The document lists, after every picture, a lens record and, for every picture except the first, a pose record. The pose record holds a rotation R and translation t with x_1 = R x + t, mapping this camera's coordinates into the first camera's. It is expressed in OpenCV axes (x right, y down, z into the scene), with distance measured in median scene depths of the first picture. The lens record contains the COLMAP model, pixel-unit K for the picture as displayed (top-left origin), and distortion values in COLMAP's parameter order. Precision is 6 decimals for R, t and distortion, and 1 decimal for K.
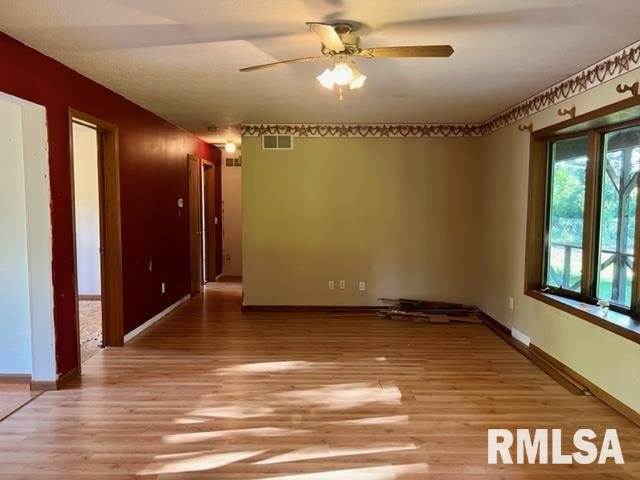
lens RADIAL K [[485.3, 0, 321.9], [0, 485.3, 239.0], [0, 0, 1]] dist [0.055499, -0.046623]
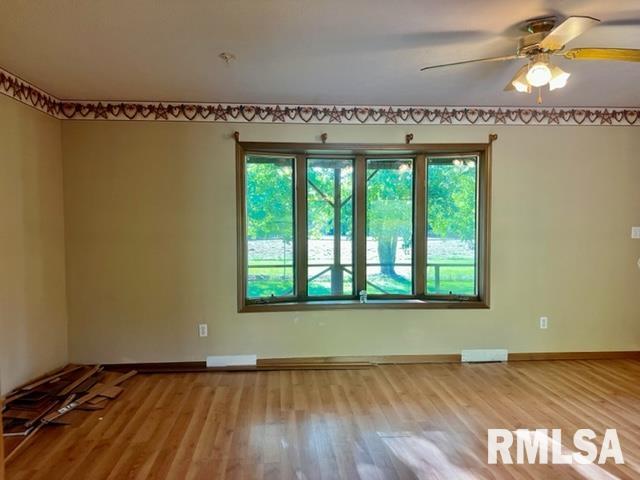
lens RADIAL K [[485.3, 0, 320.4], [0, 485.3, 240.2], [0, 0, 1]] dist [0.055499, -0.046623]
pose [[-0.086816, -0.038080, 0.995496, -0.779572], [0.067200, 0.996769, 0.043989, -0.084167], [-0.993955, 0.070717, -0.083976, 1.362828]]
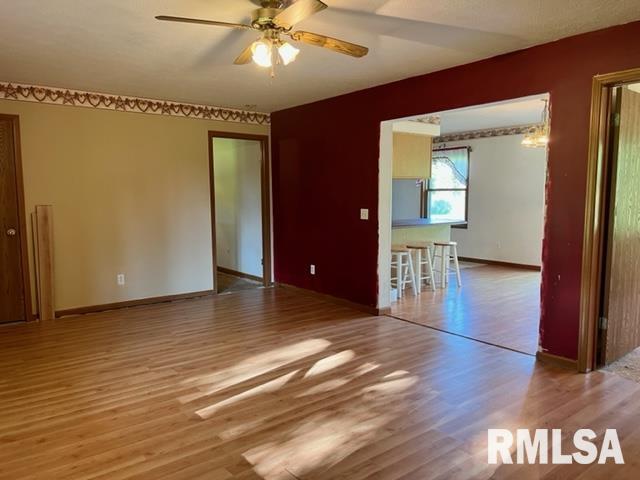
lens RADIAL K [[485.3, 0, 324.3], [0, 485.3, 241.0], [0, 0, 1]] dist [0.055499, -0.046623]
pose [[-0.783604, 0.061280, -0.618230, 0.527926], [-0.040365, 0.987999, 0.149094, -0.098625], [0.619947, 0.141785, -0.771727, 1.688638]]
